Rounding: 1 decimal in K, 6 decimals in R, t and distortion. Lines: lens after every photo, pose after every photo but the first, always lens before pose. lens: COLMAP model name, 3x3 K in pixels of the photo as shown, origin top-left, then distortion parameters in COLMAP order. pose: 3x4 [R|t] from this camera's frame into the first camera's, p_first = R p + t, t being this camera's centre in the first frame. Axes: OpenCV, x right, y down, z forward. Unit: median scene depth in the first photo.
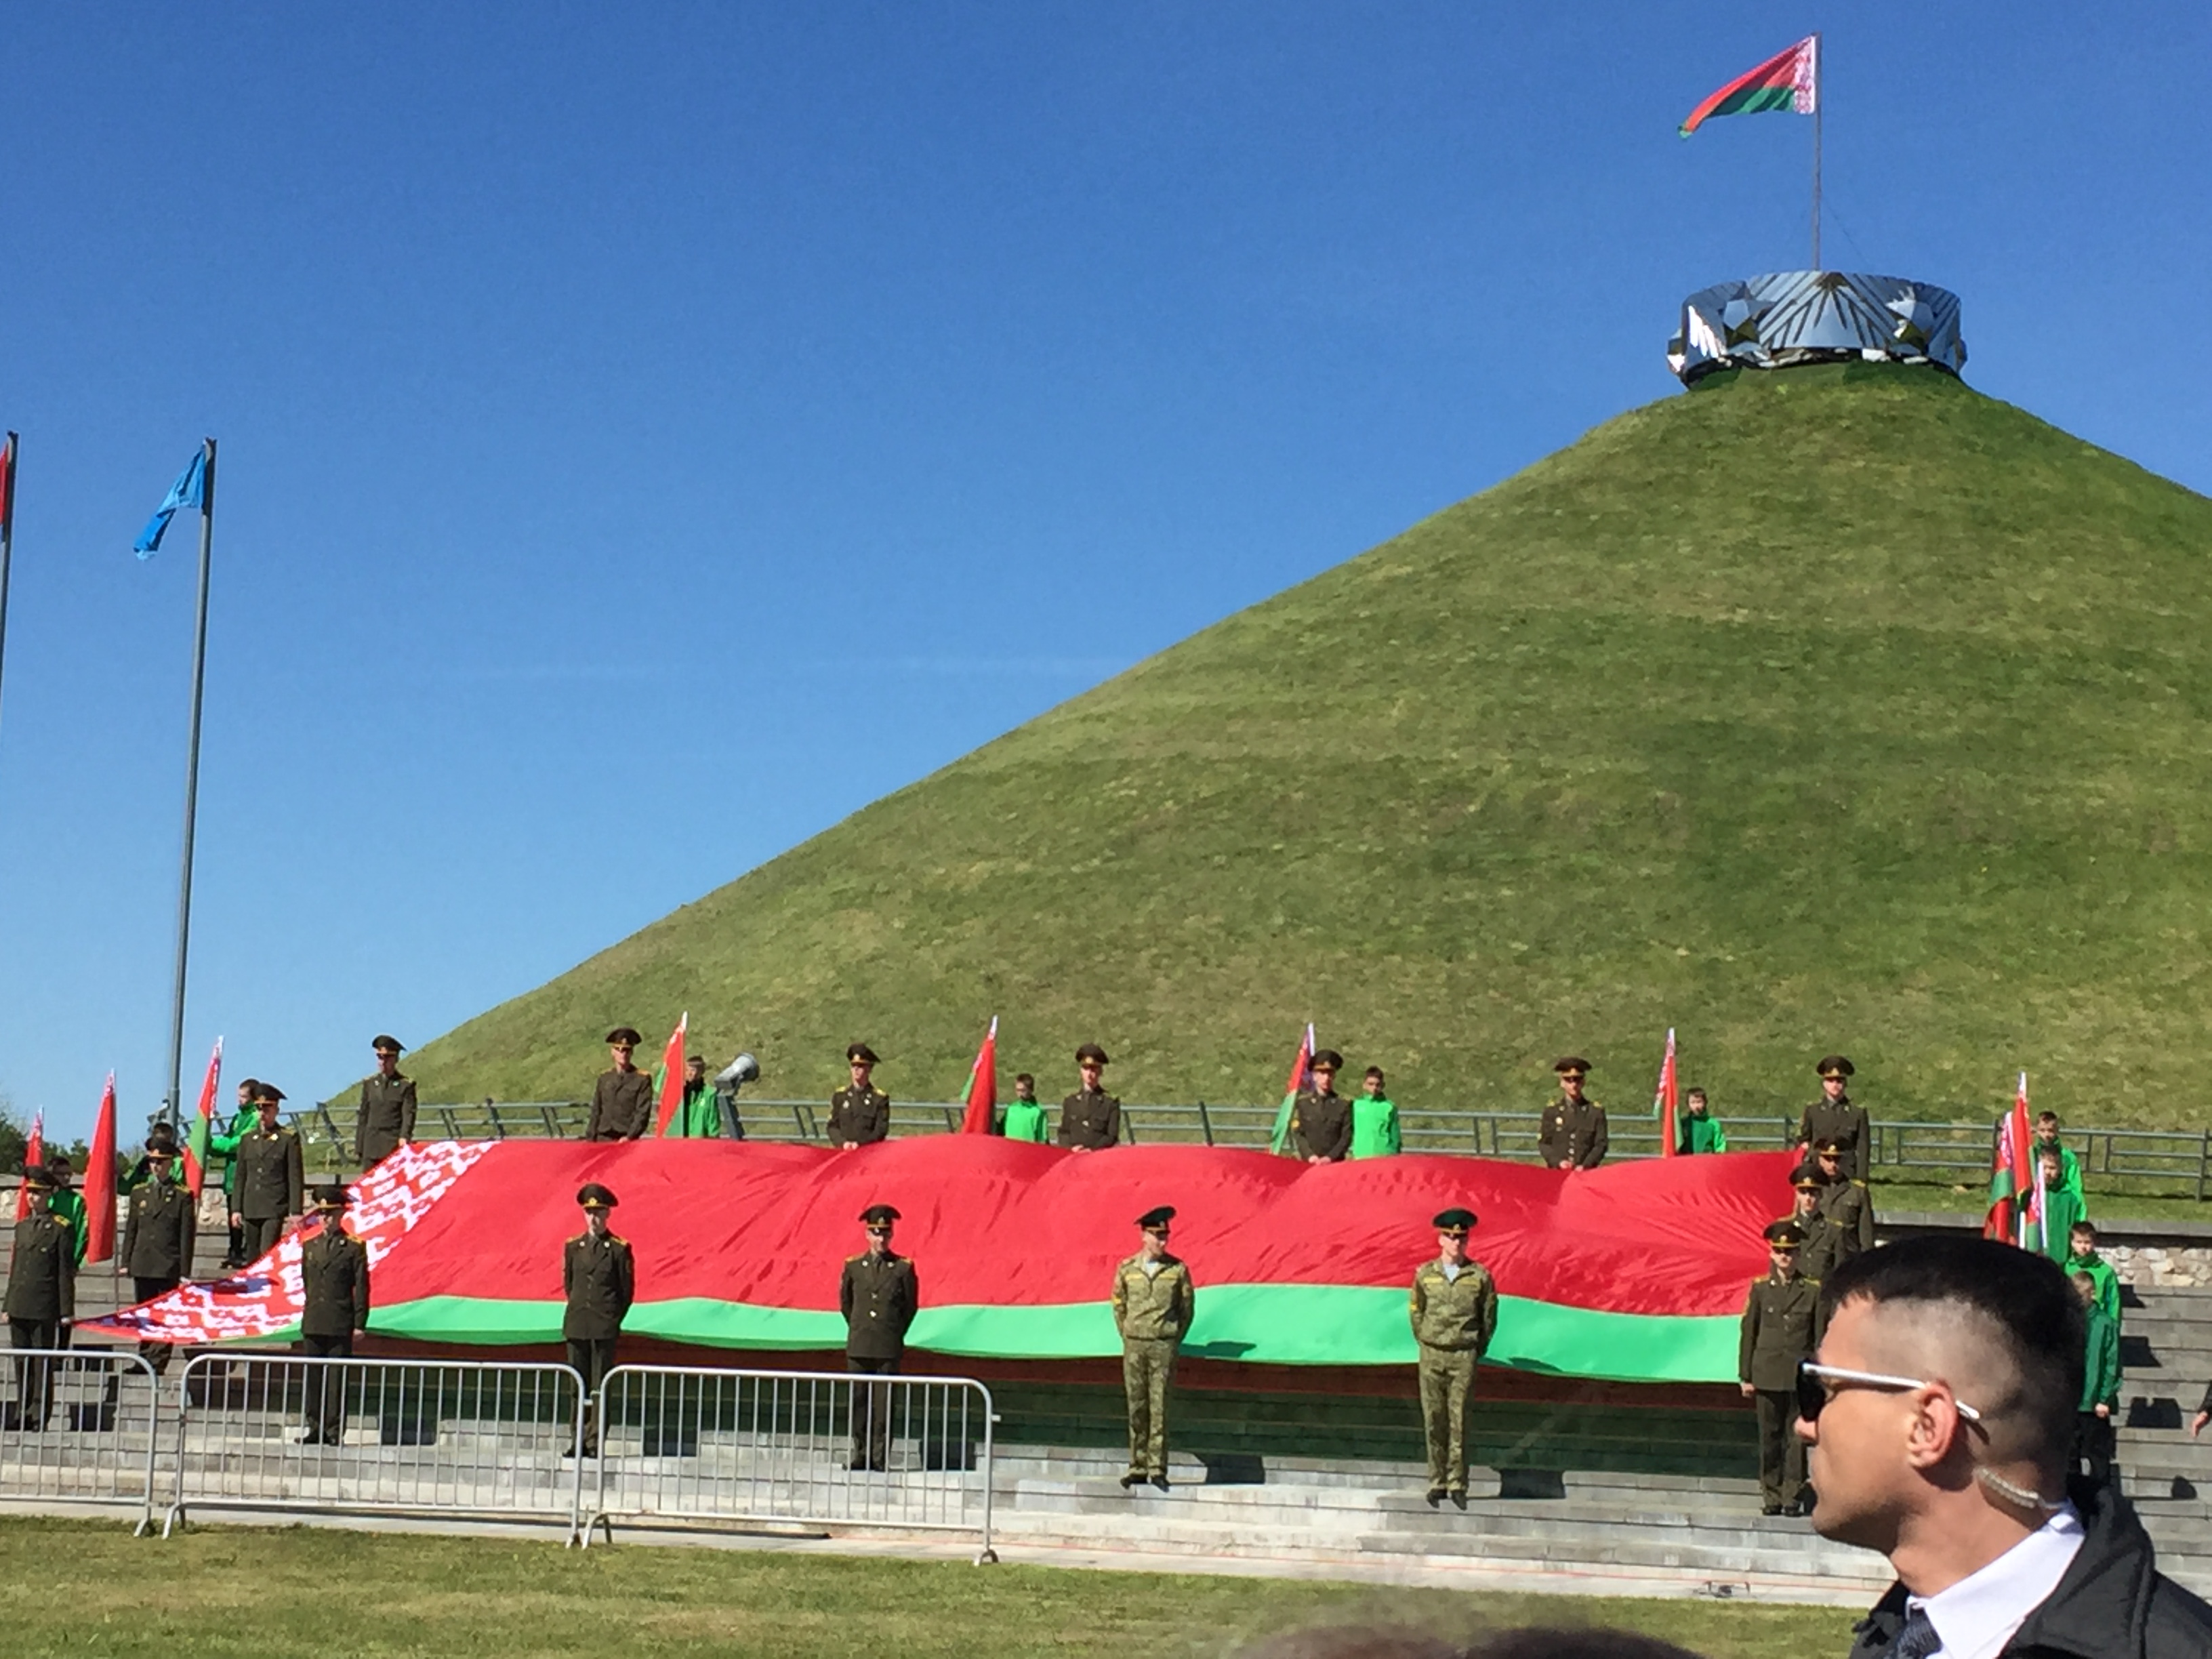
lens RADIAL K [[4010.3, 0, 1106.0], [0, 4010.3, 829.5], [0, 0, 1]] dist [0.060269, 0.027611]
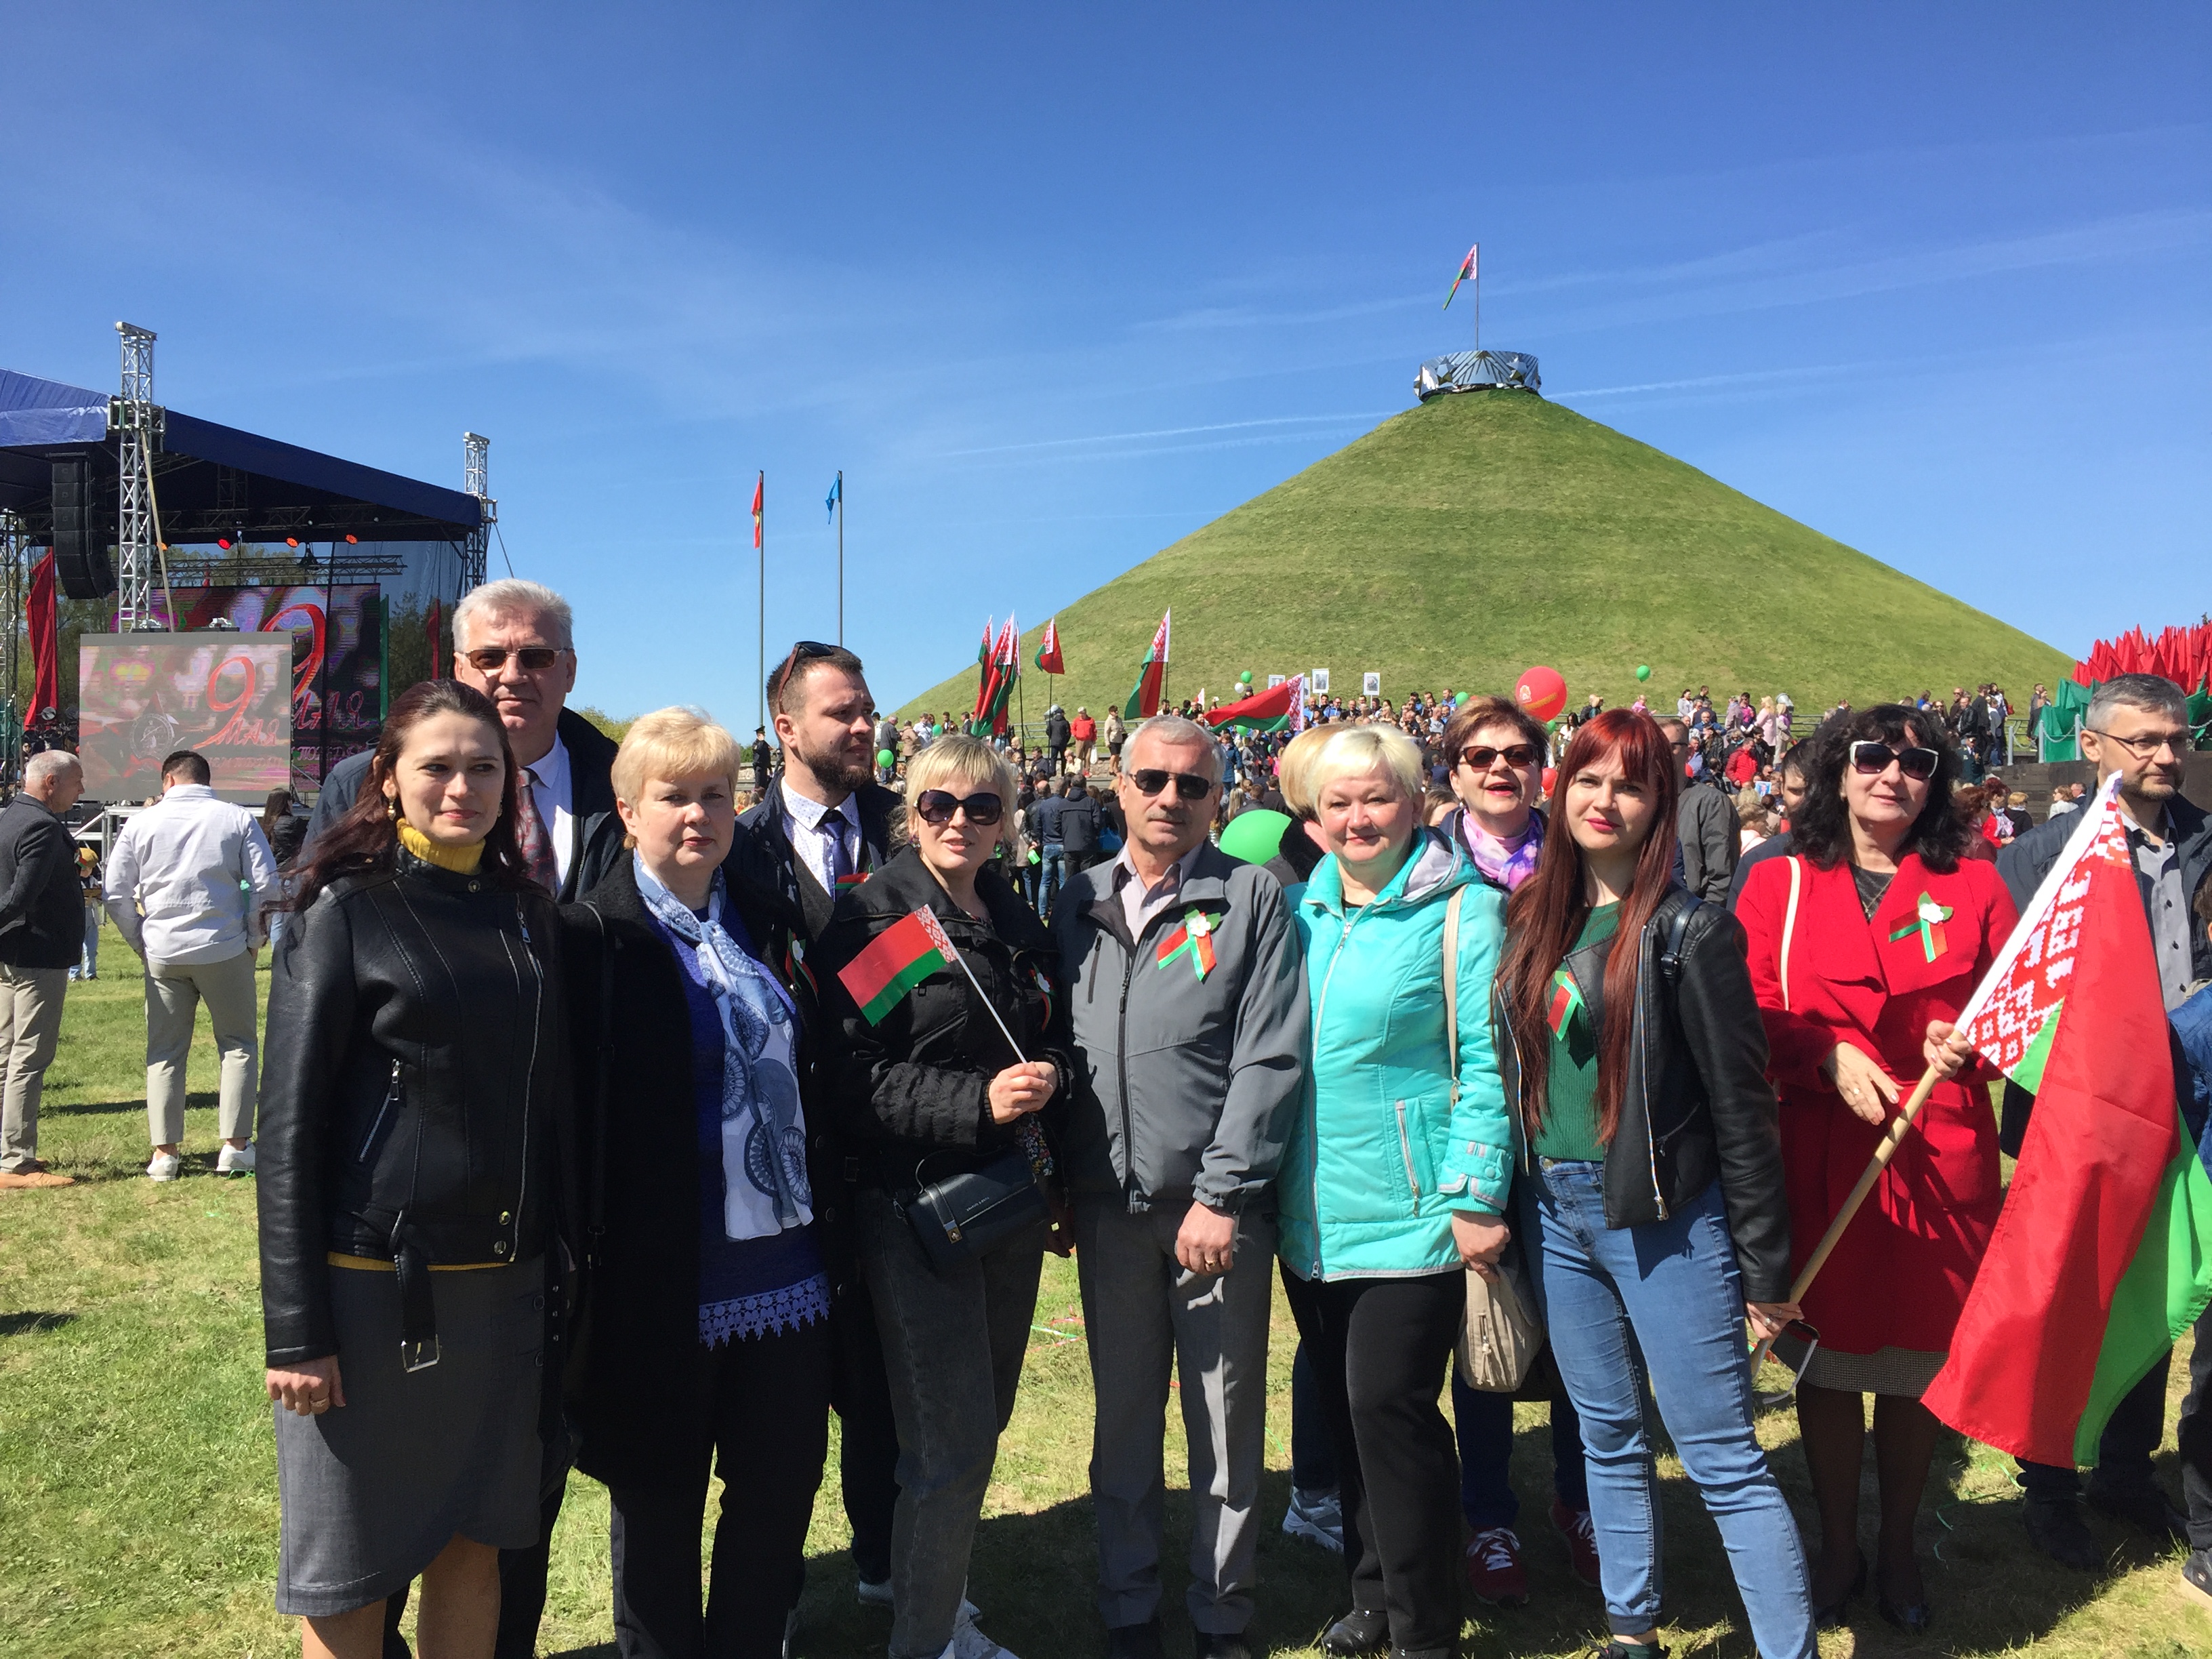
lens RADIAL K [[1807.6, 0, 1106.0], [0, 1807.6, 829.5], [0, 0, 1]] dist [0.043565, -0.086679]
pose [[0.998749, -0.035364, -0.035354, -0.015924], [0.039768, 0.990343, 0.132815, -0.013533], [0.030316, -0.134055, 0.990510, -0.124399]]
